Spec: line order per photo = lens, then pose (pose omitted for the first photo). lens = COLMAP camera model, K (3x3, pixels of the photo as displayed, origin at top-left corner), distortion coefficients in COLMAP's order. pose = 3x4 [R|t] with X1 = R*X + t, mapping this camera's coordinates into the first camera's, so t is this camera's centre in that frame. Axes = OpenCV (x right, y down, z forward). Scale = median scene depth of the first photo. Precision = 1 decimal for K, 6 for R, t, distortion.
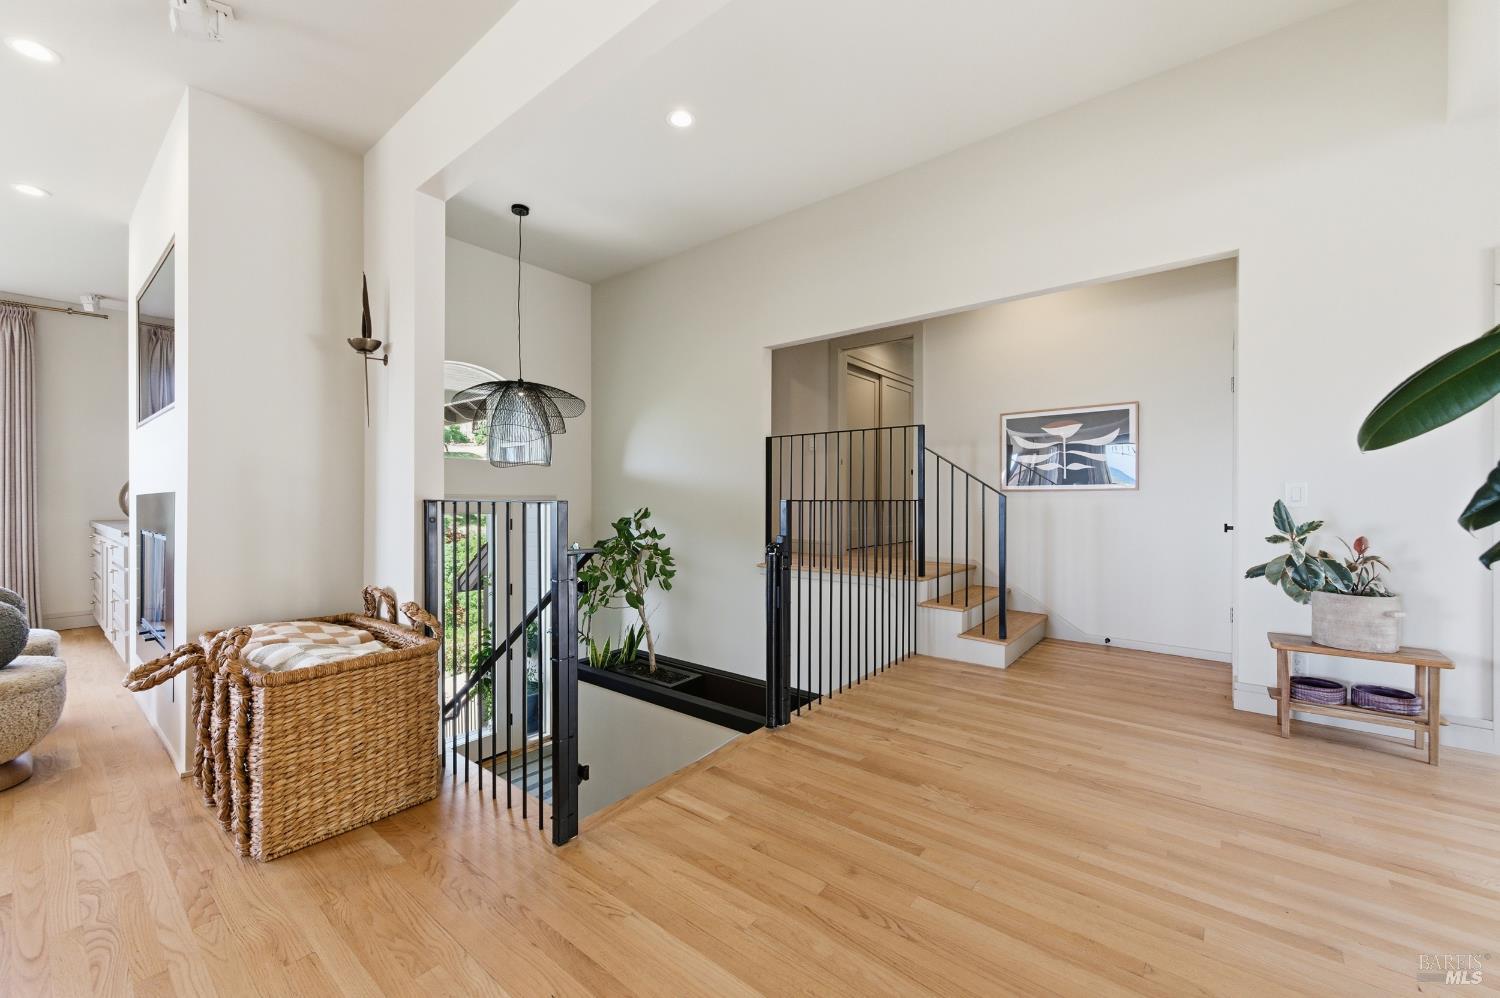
lens RADIAL K [[589.1, 0, 753.9], [0, 589.1, 501.6], [0, 0, 1]] dist [0.003446, -0.001267]
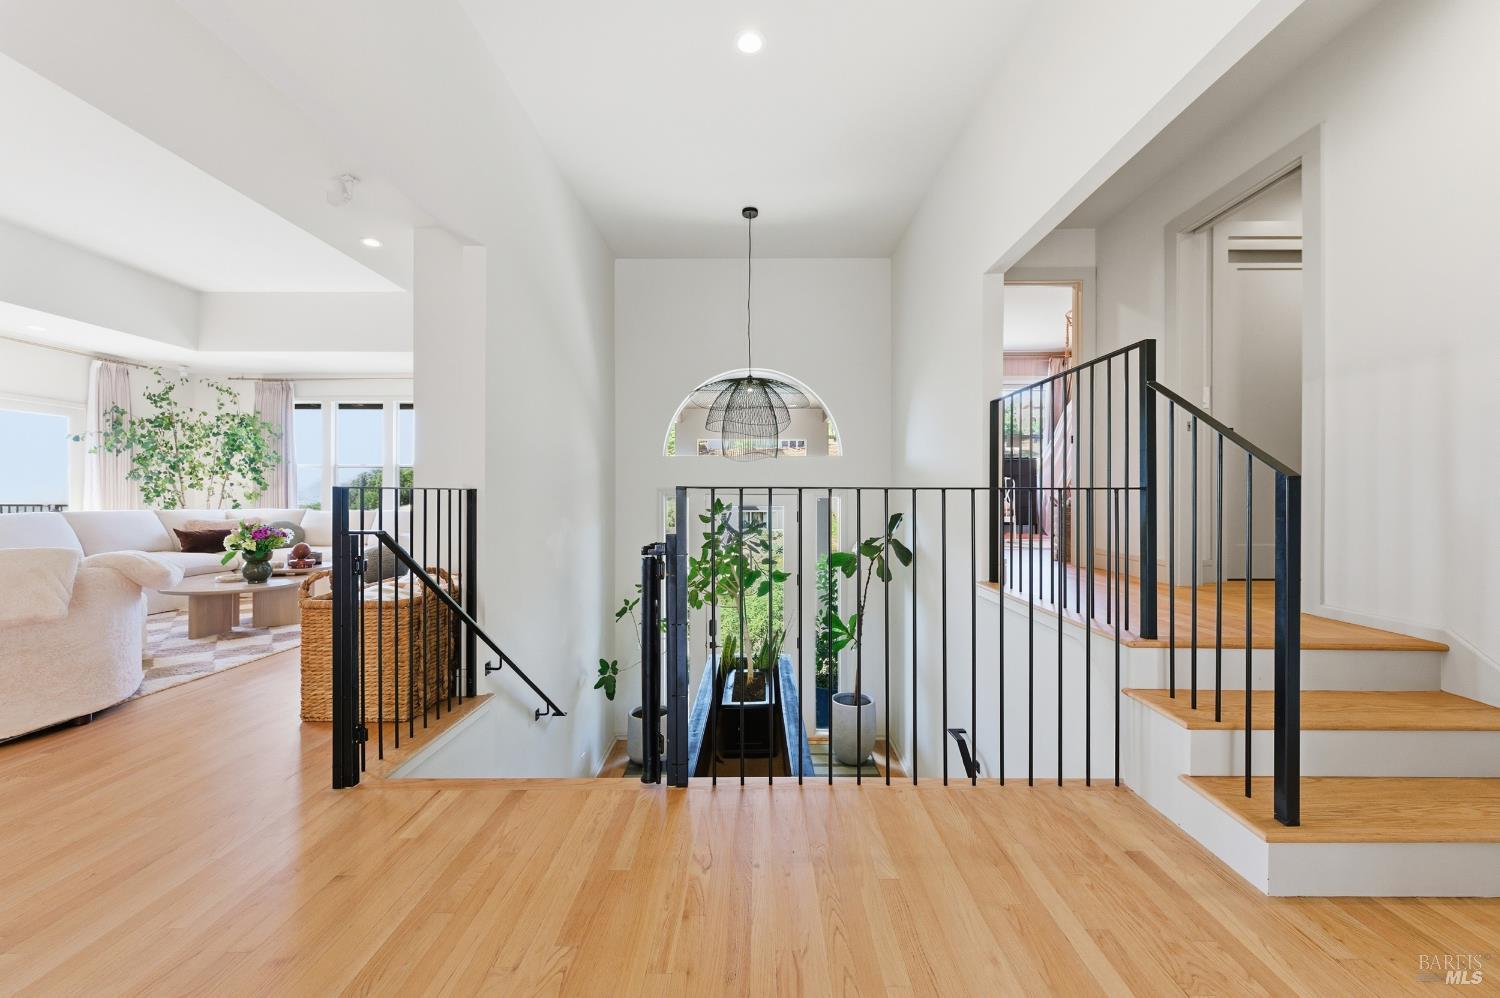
lens RADIAL K [[589.1, 0, 746.7], [0, 589.1, 498.0], [0, 0, 1]] dist [0.003446, -0.001267]
pose [[0.612115, 0.003168, -0.790762, 0.798058], [-0.004894, 0.999988, 0.000219, 0.012690], [0.790754, 0.003736, 0.612123, 0.698739]]
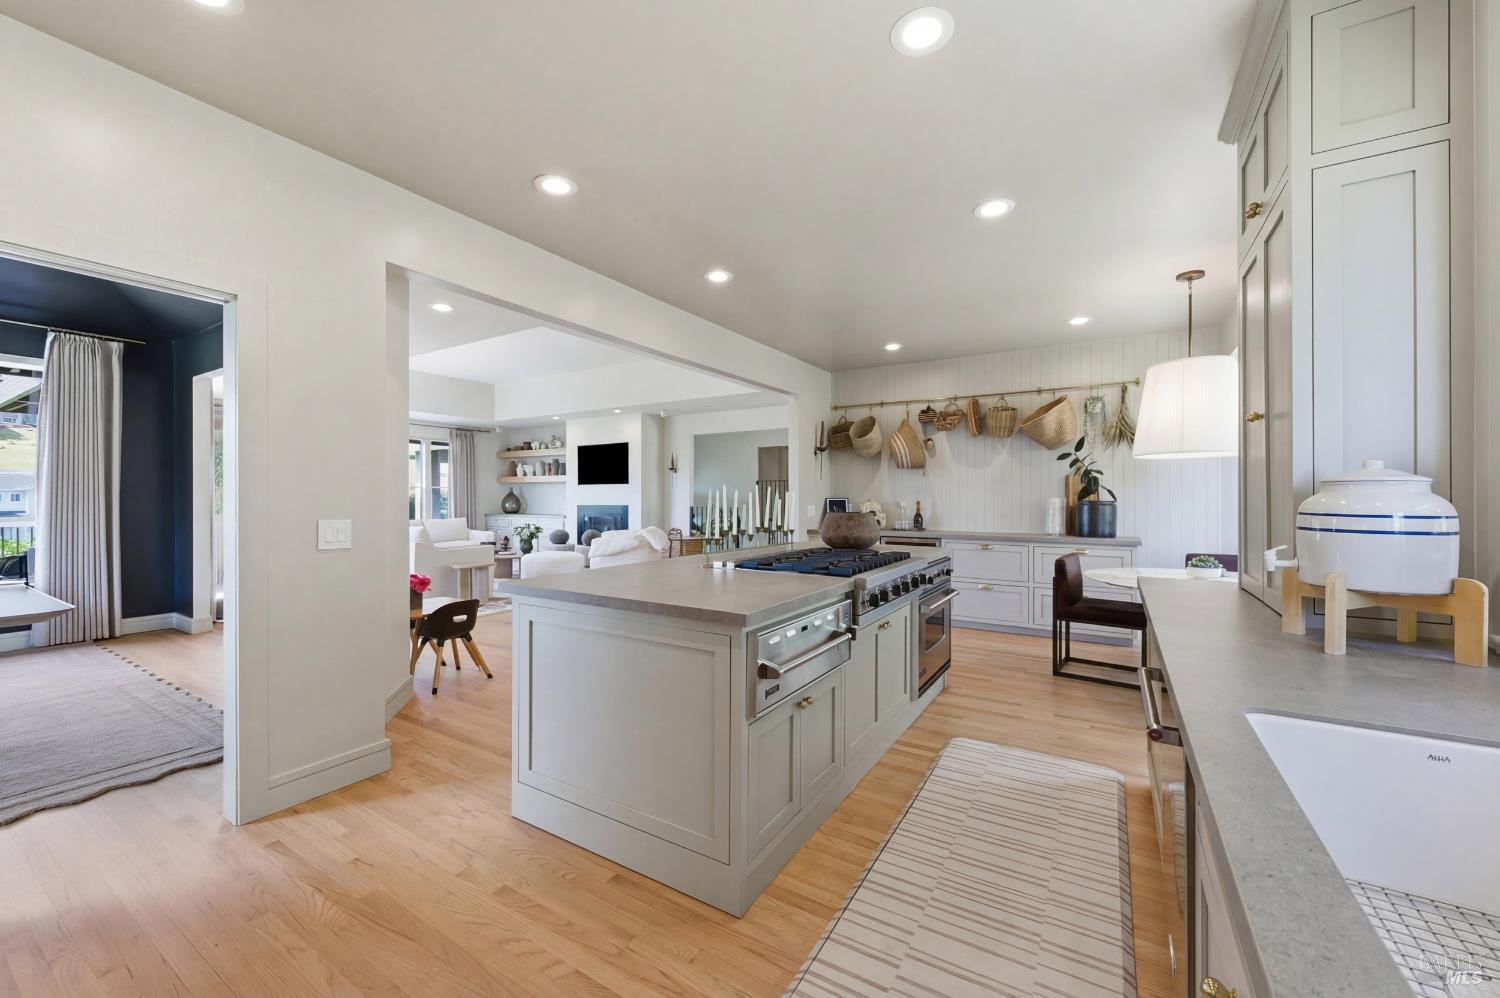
lens RADIAL K [[589.1, 0, 746.4], [0, 589.1, 498.3], [0, 0, 1]] dist [0.003446, -0.001267]
pose [[0.994437, 0.001658, 0.105317, -0.625773], [-0.000789, 0.999965, -0.008293, -0.031305], [-0.105327, 0.008163, 0.994404, -3.346102]]
